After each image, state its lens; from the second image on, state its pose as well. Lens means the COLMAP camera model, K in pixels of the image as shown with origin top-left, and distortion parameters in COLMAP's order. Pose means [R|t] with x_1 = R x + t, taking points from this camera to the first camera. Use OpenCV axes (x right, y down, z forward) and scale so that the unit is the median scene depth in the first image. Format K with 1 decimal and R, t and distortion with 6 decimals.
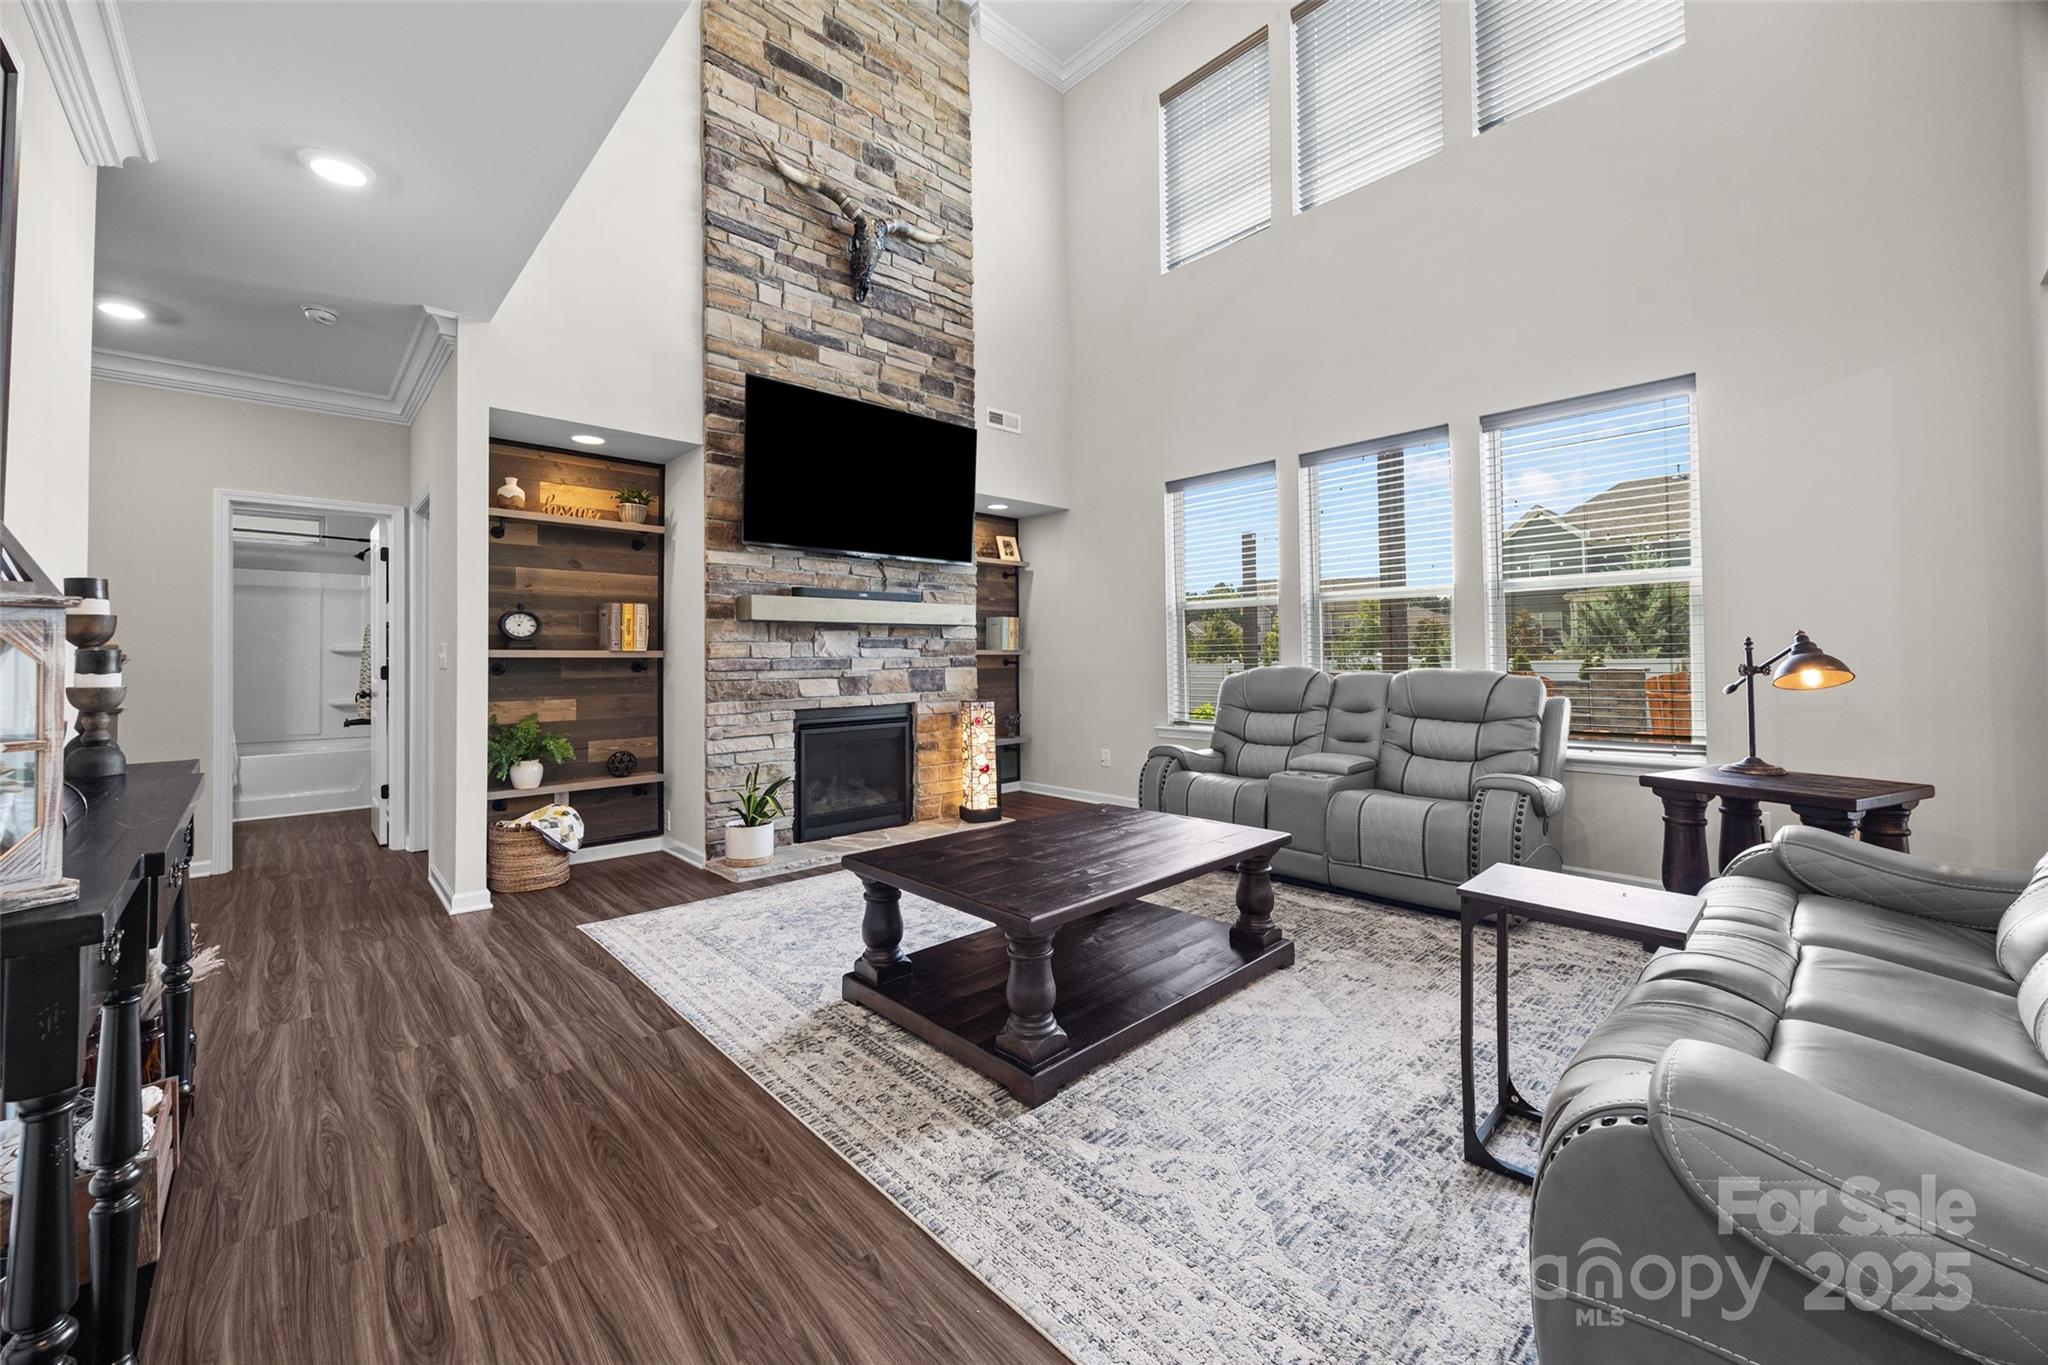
lens RADIAL K [[779.3, 0, 1003.8], [0, 779.3, 643.8], [0, 0, 1]] dist [-0.001037, -0.000533]
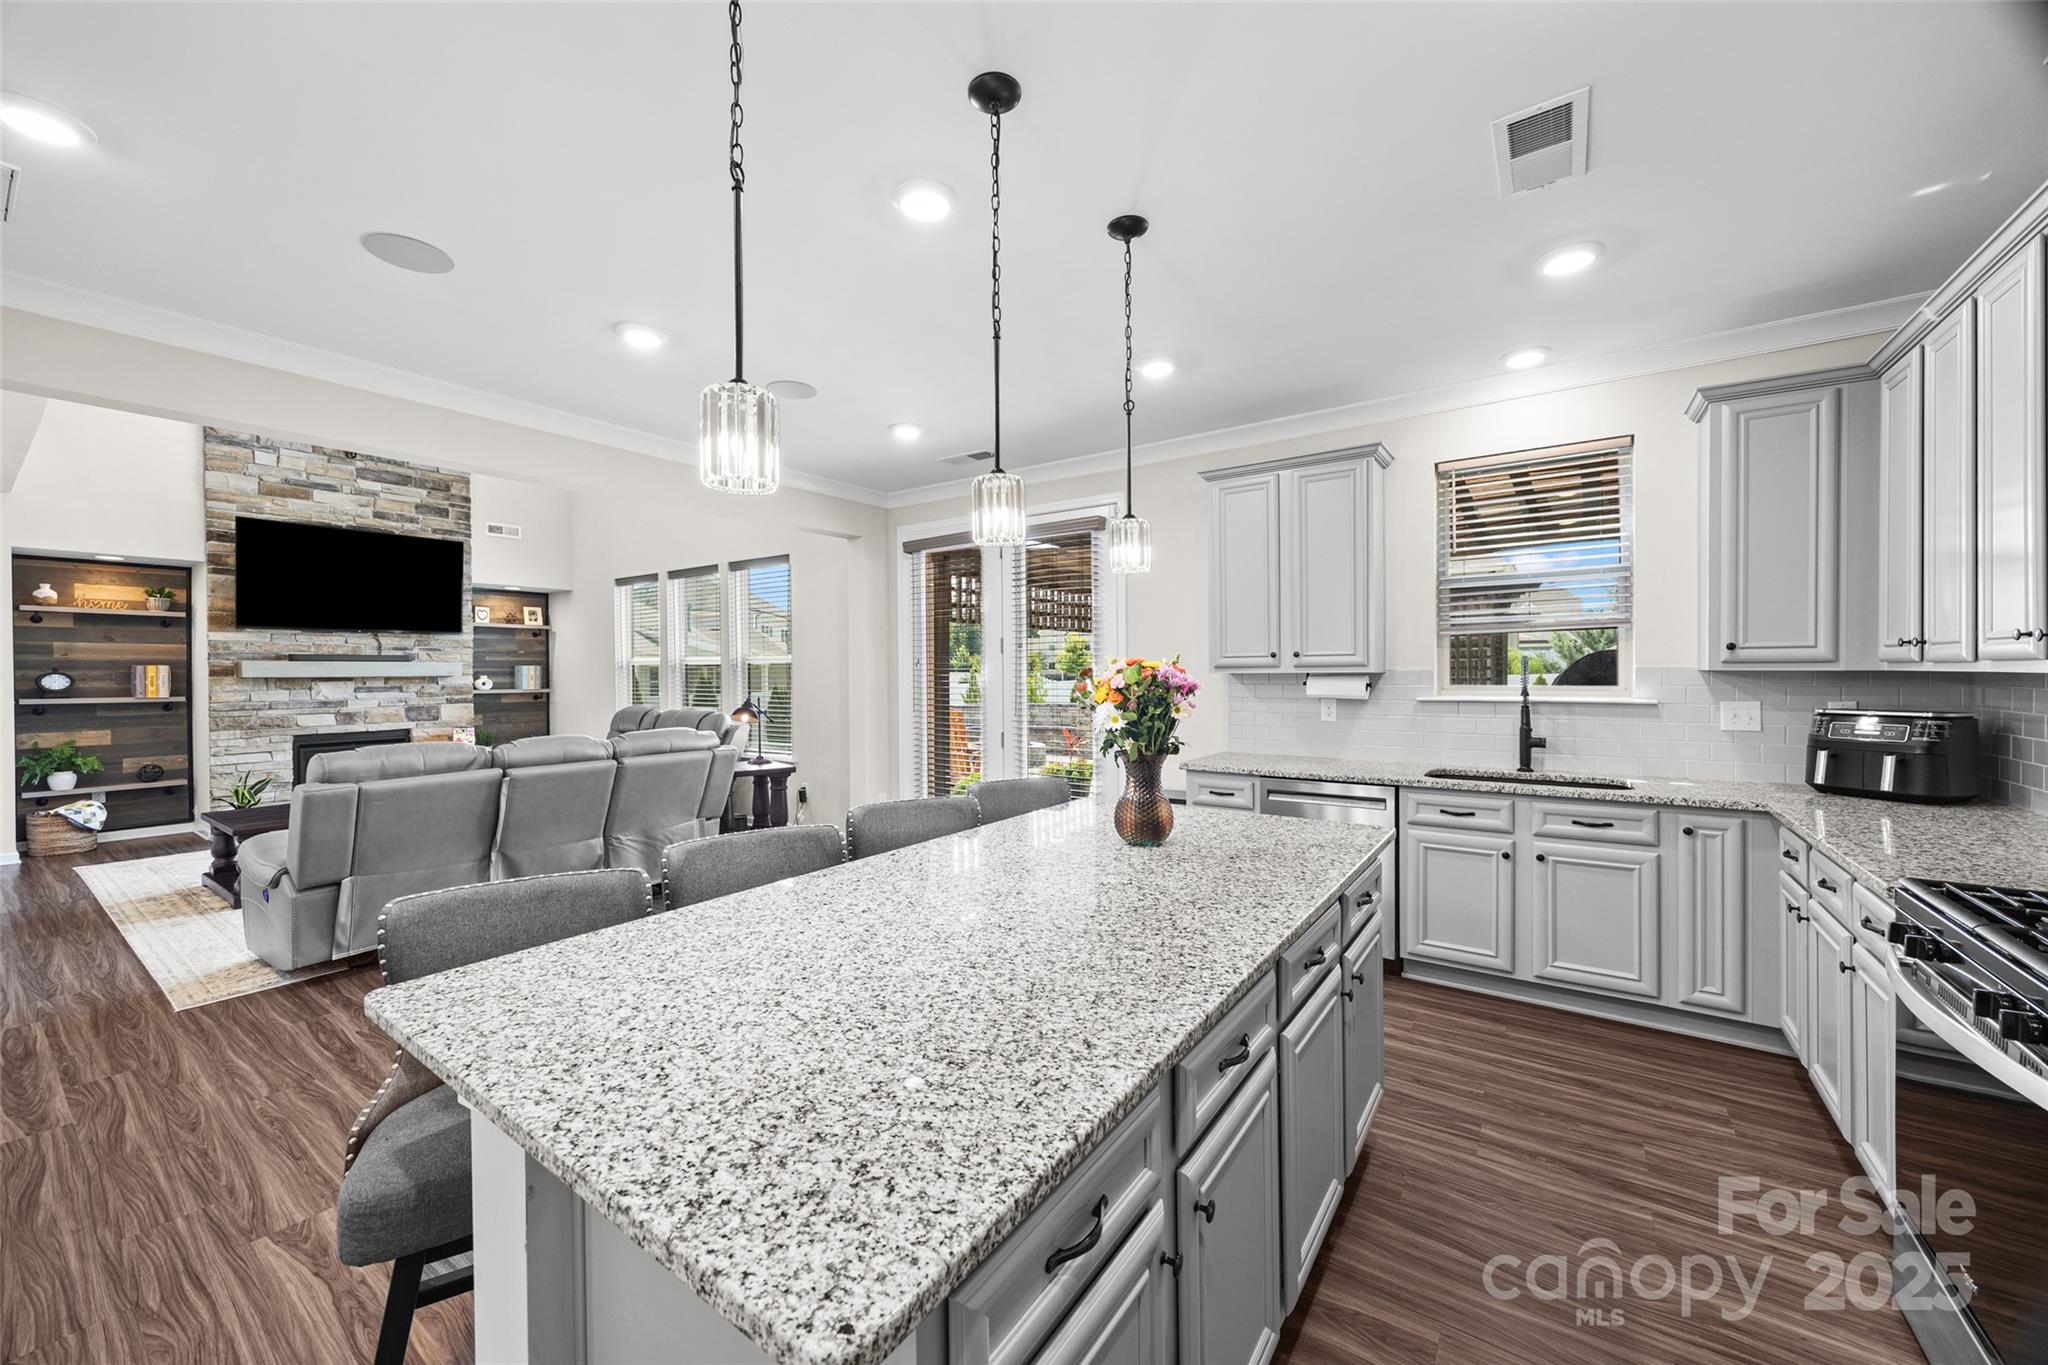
lens RADIAL K [[779.3, 0, 1015.3], [0, 779.3, 679.5], [0, 0, 1]] dist [-0.001037, -0.000533]
pose [[0.980256, 0.002502, 0.197717, 0.805271], [-0.008330, 0.999555, 0.028649, -0.078349], [-0.197557, -0.029731, 0.979840, -0.748469]]
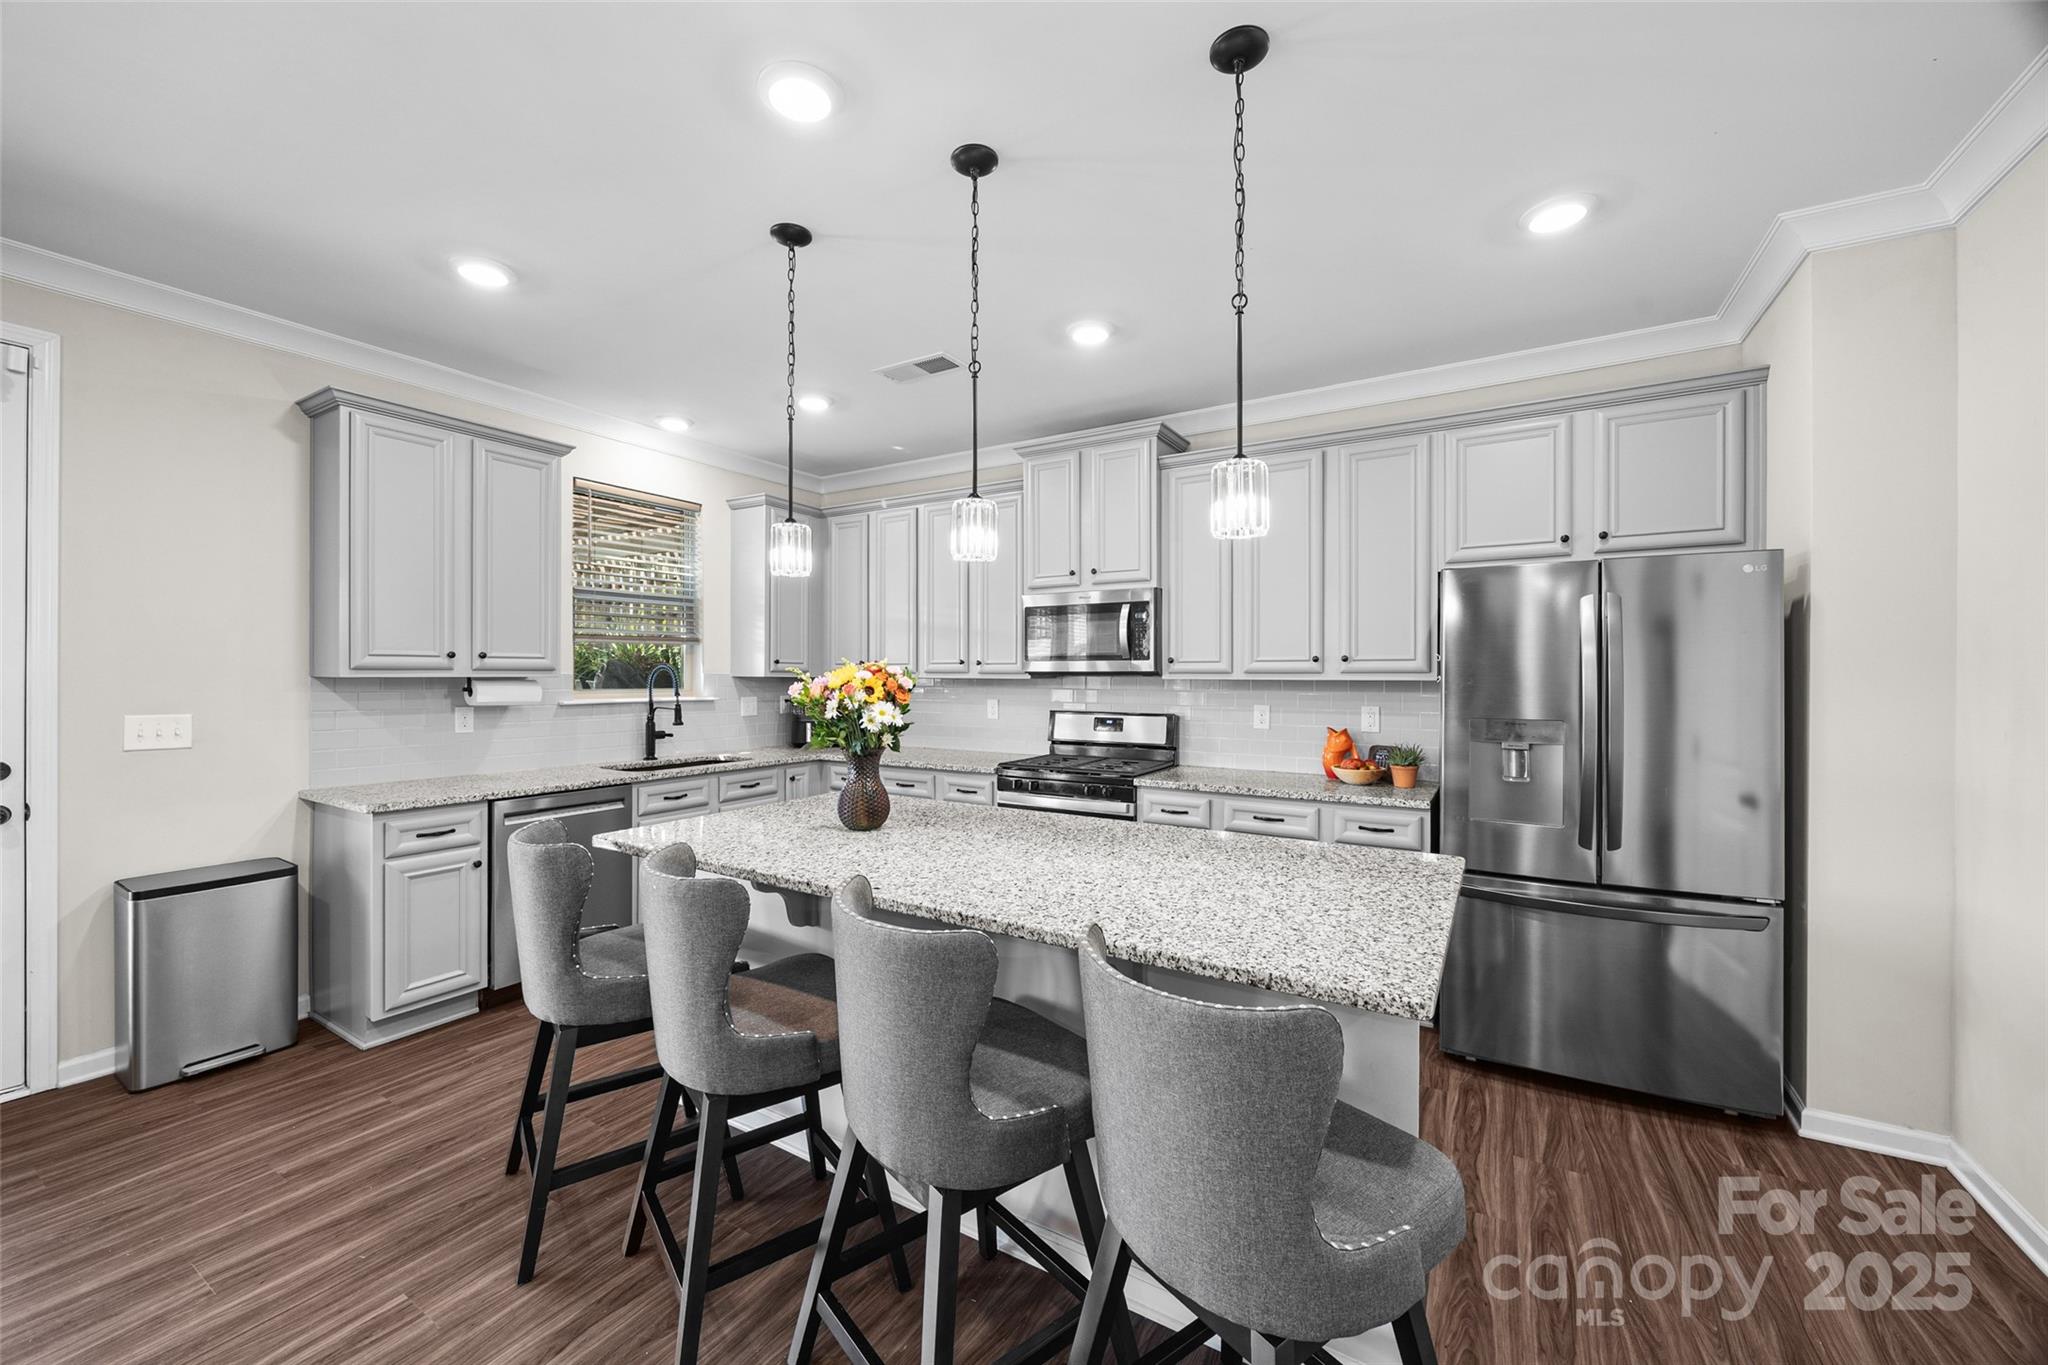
lens RADIAL K [[779.3, 0, 1015.1], [0, 779.3, 677.1], [0, 0, 1]] dist [-0.001037, -0.000533]
pose [[-0.270573, 0.008203, 0.962664, 0.435315], [-0.021021, 0.999675, -0.014426, -0.063420], [-0.962470, -0.024139, -0.270313, -0.253029]]
